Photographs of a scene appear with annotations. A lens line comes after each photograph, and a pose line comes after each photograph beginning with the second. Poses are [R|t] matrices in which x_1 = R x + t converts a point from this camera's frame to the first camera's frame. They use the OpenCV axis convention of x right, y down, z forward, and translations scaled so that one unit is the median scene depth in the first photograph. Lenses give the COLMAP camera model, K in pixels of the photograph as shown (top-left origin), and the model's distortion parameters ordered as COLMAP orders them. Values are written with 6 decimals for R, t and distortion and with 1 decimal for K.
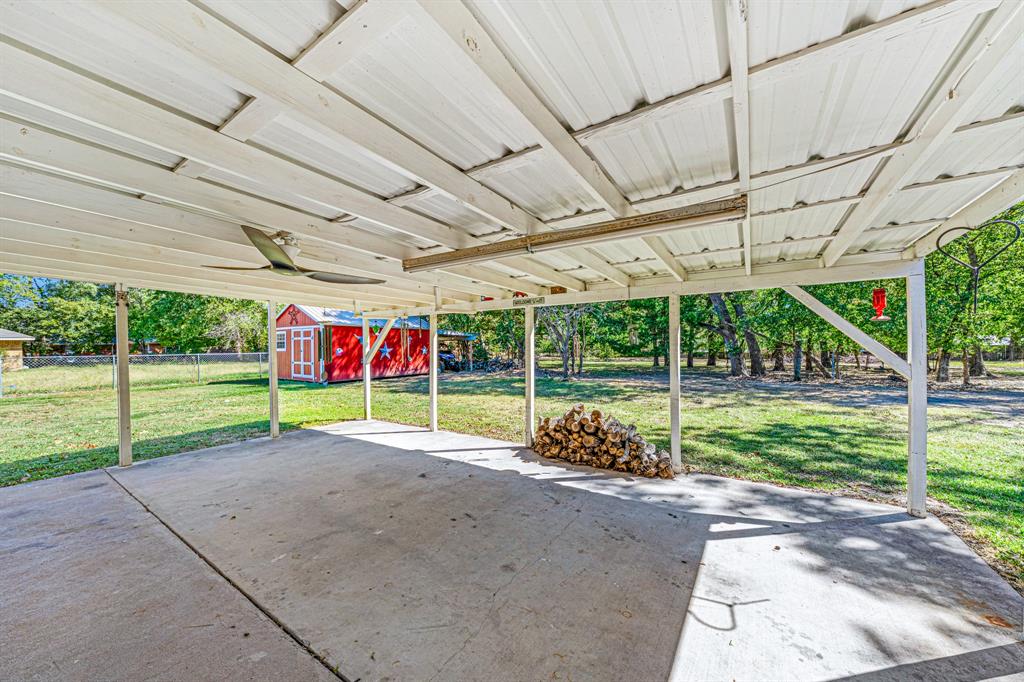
lens RADIAL K [[353.4, 0, 511.9], [0, 353.4, 347.0], [0, 0, 1]] dist [-0.000637, -0.000296]
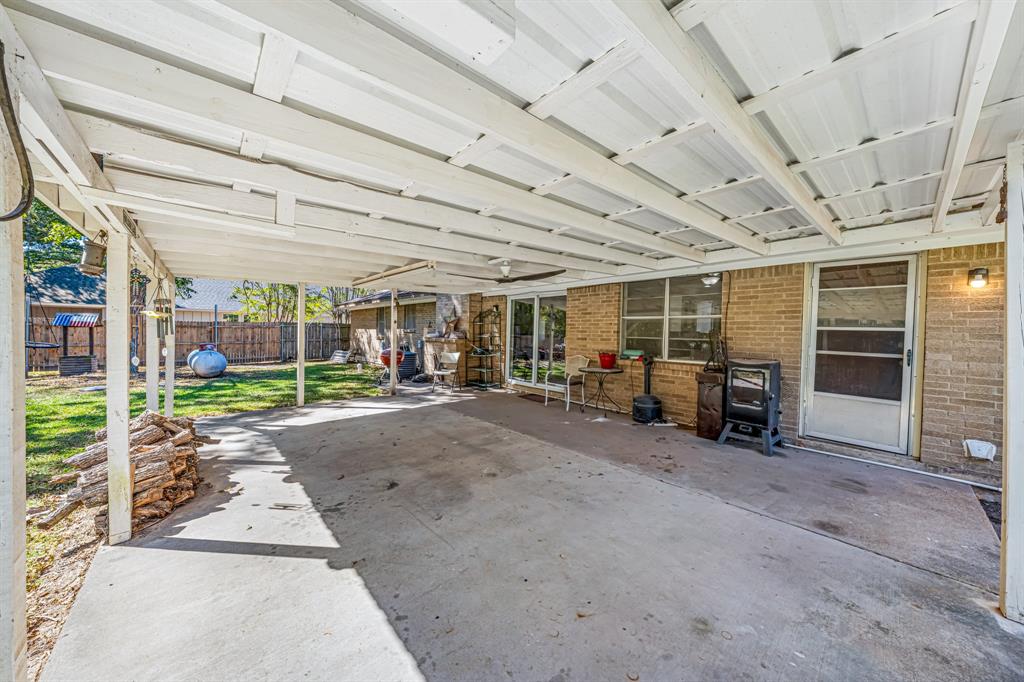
lens RADIAL K [[353.4, 0, 515.5], [0, 353.4, 337.7], [0, 0, 1]] dist [-0.000637, -0.000296]
pose [[-0.963703, -0.007340, 0.266876, -0.348721], [-0.000991, 0.999713, 0.023917, 0.005645], [-0.266975, 0.022784, -0.963434, 0.805954]]
